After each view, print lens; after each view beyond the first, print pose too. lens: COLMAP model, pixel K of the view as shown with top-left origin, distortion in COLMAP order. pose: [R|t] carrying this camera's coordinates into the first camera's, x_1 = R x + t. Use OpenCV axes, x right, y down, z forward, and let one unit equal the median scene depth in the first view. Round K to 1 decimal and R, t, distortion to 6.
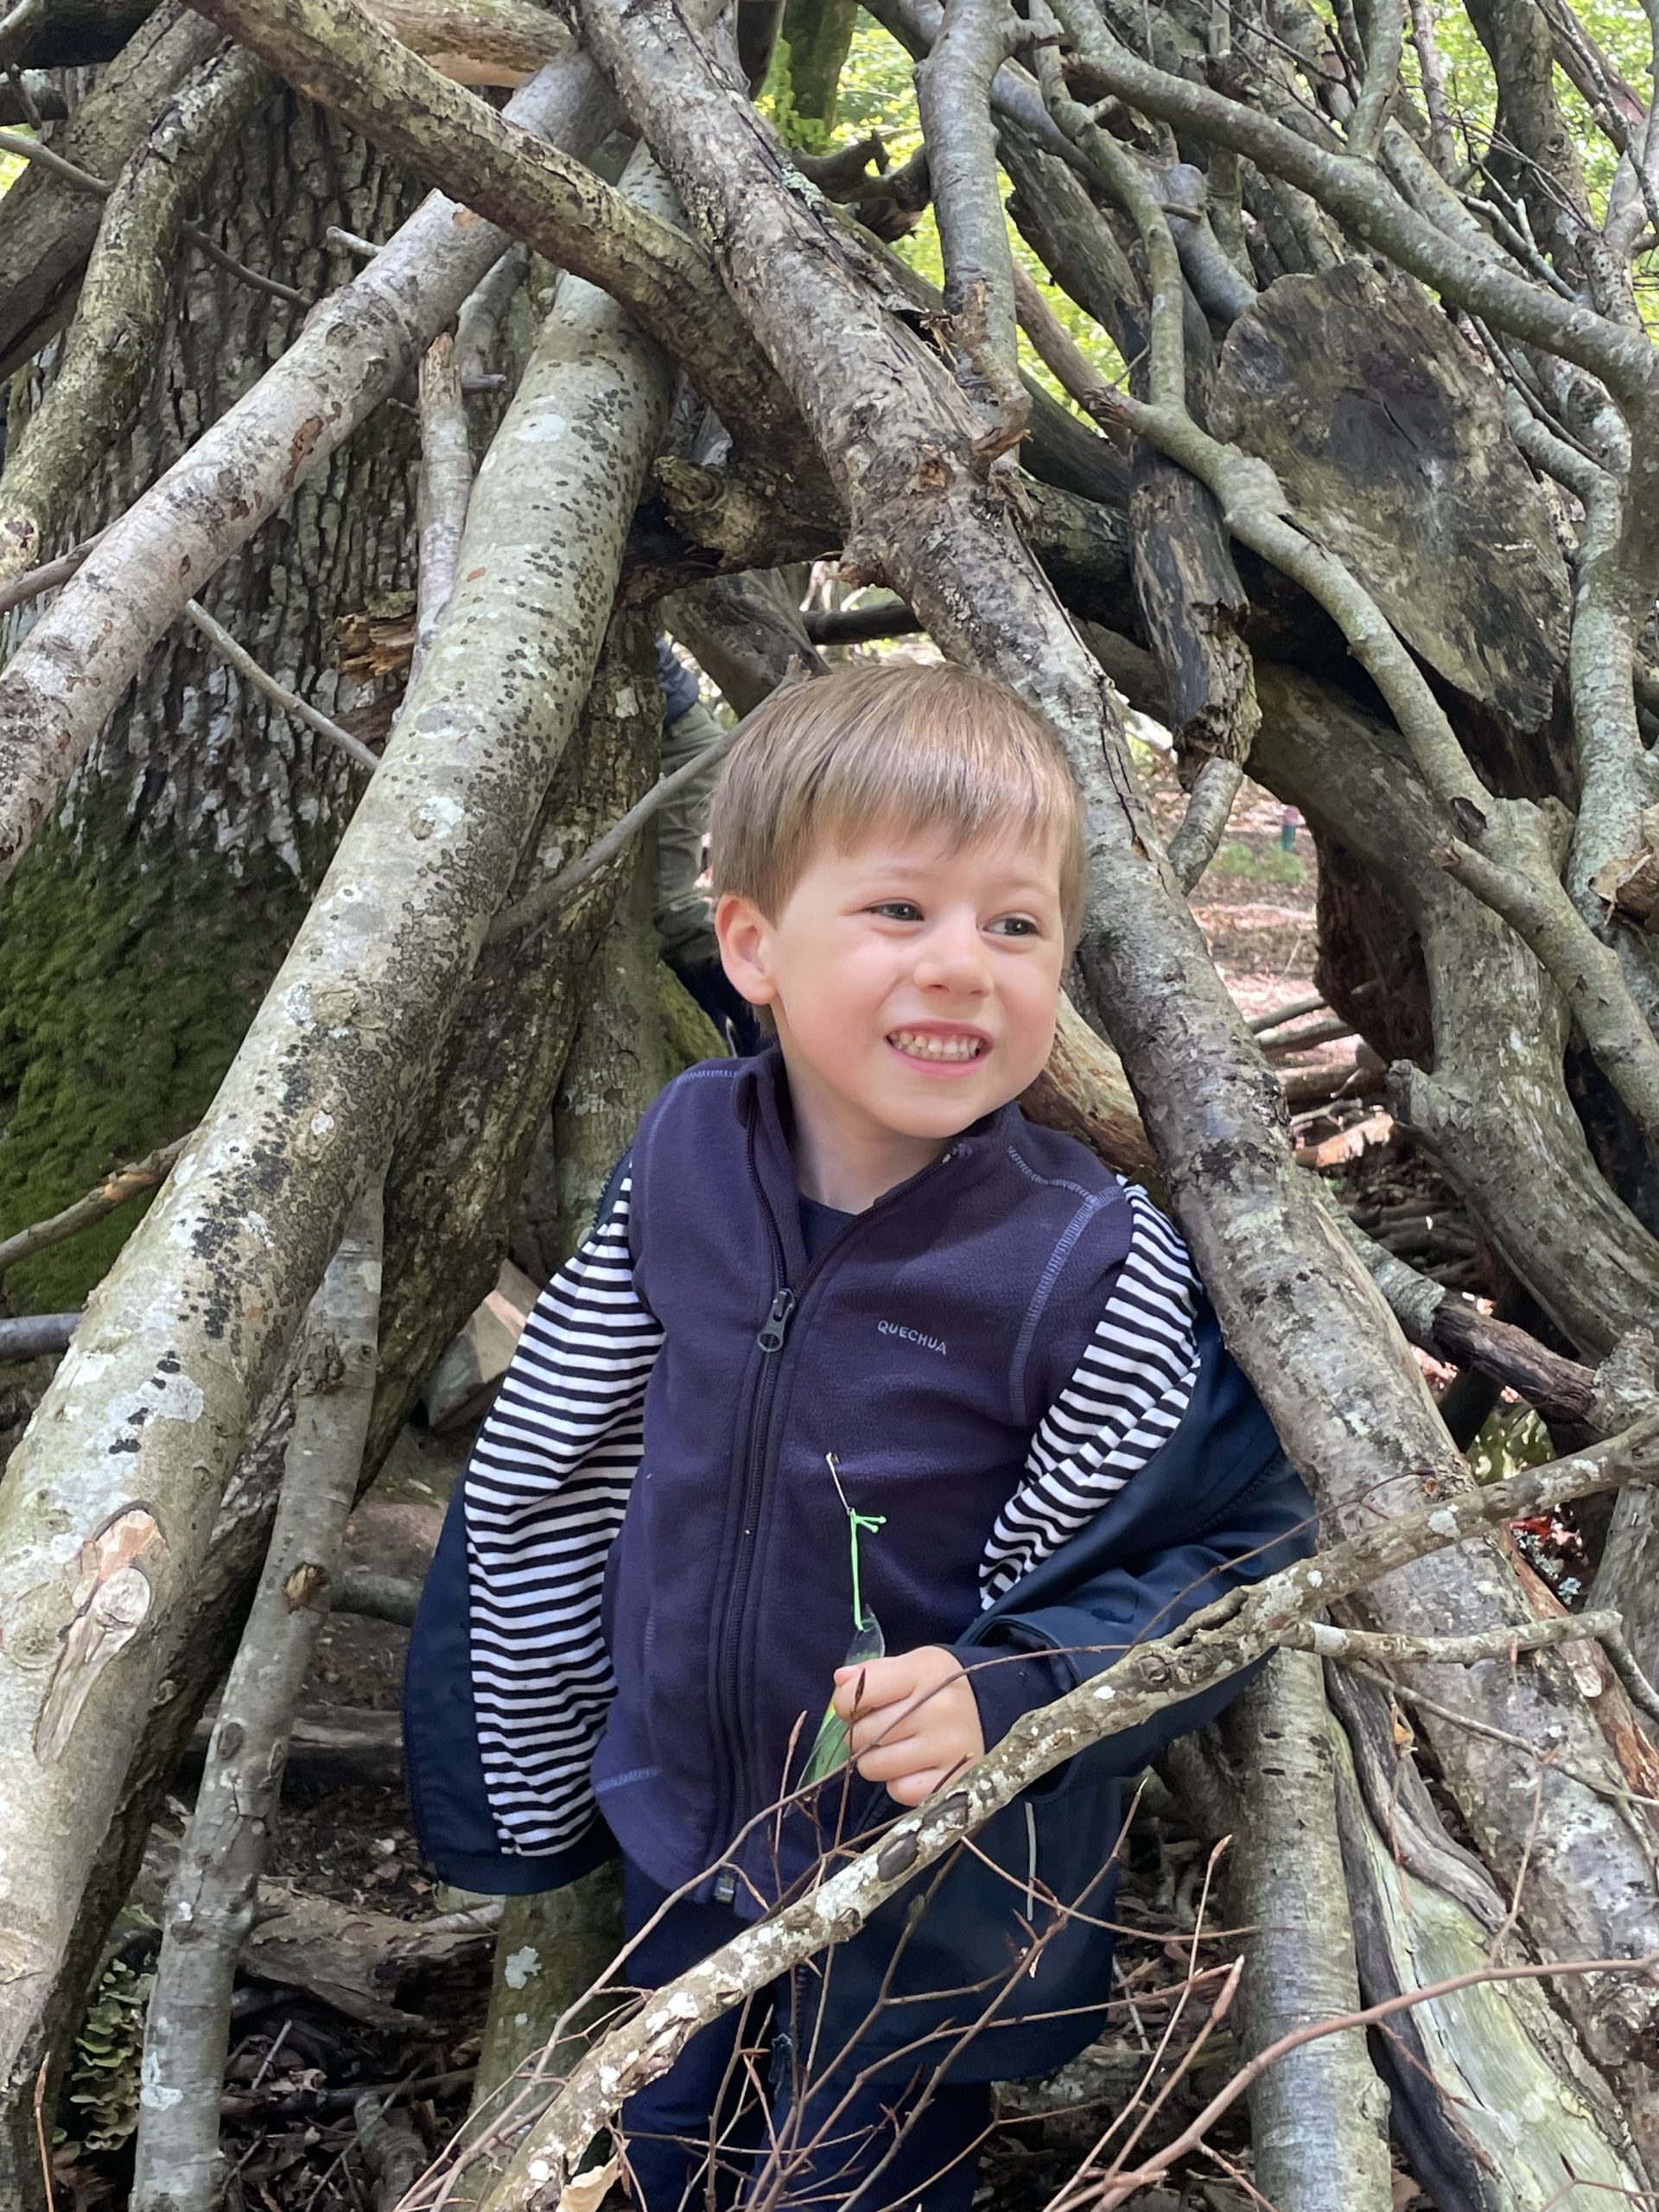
lens RADIAL K [[2847.5, 0, 828.8], [0, 2847.5, 1107.3], [0, 0, 1]] dist [0.020635, 0.000000]
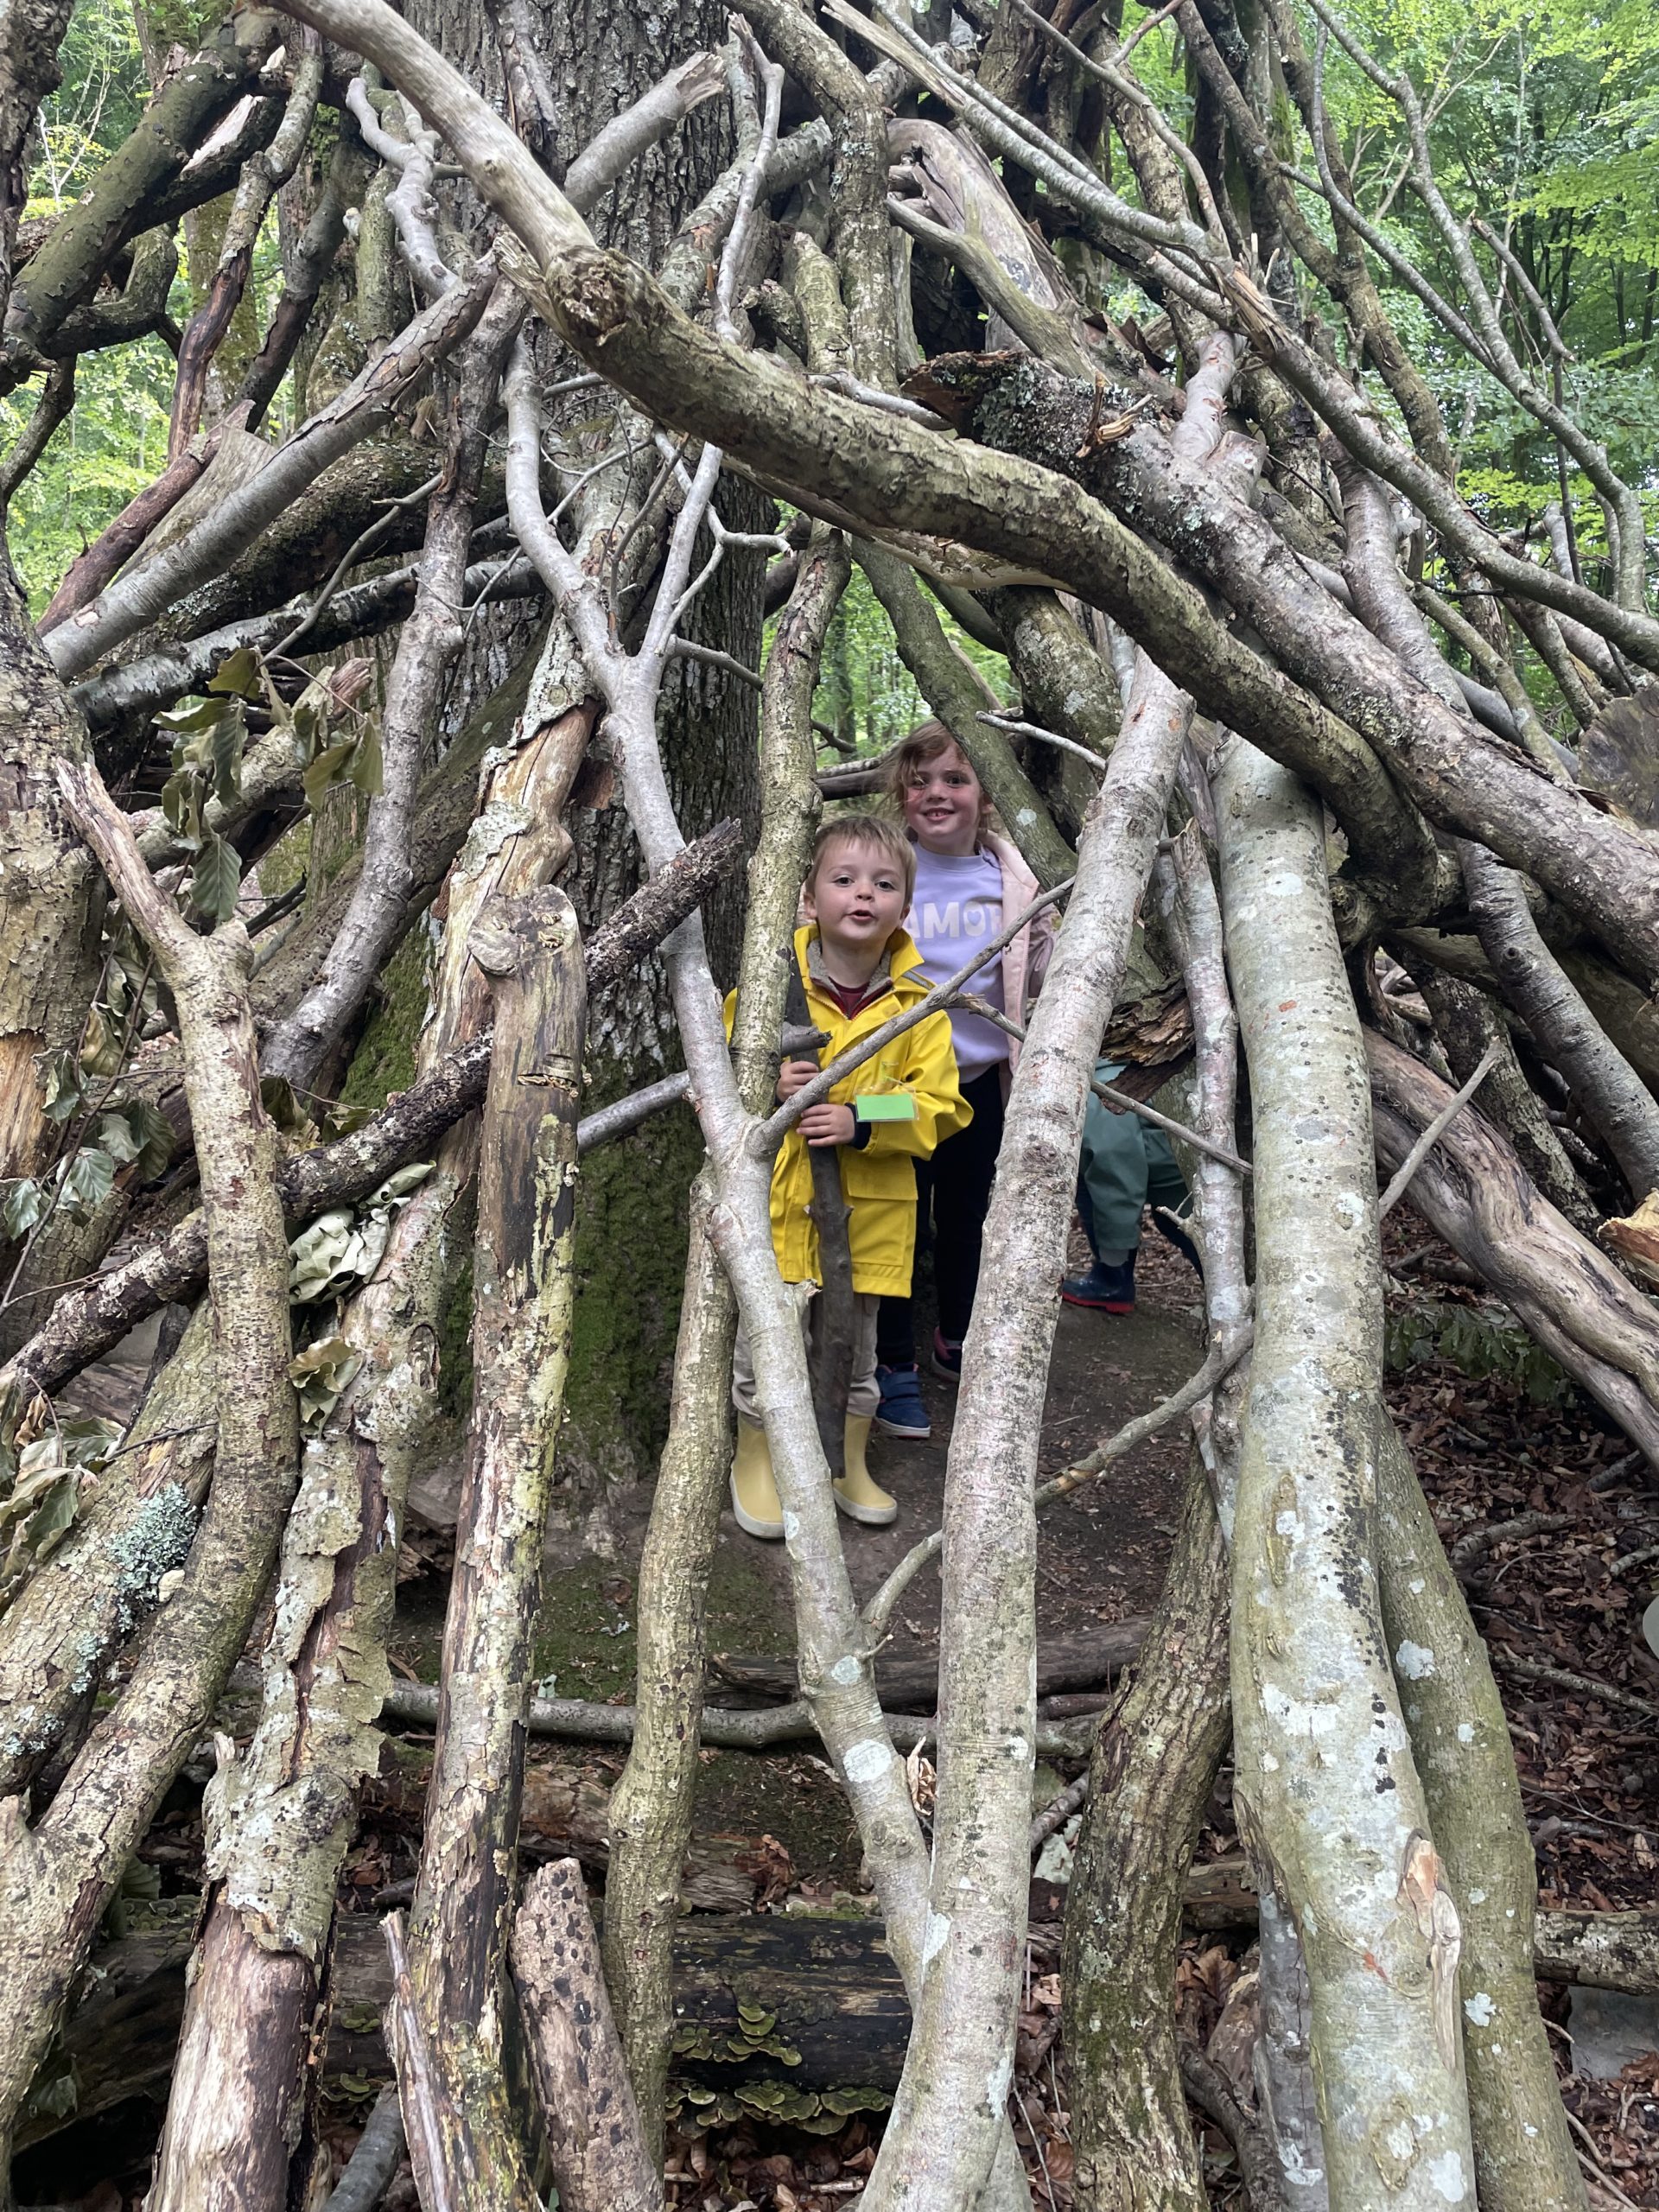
lens RADIAL K [[1668.1, 0, 830.3], [0, 1668.1, 1102.3], [0, 0, 1]] dist [-0.000961, -0.014756]
pose [[0.979060, -0.113764, 0.168818, -0.471230], [0.103169, 0.992177, 0.070288, -0.216899], [-0.175494, -0.051400, 0.983138, 0.248817]]
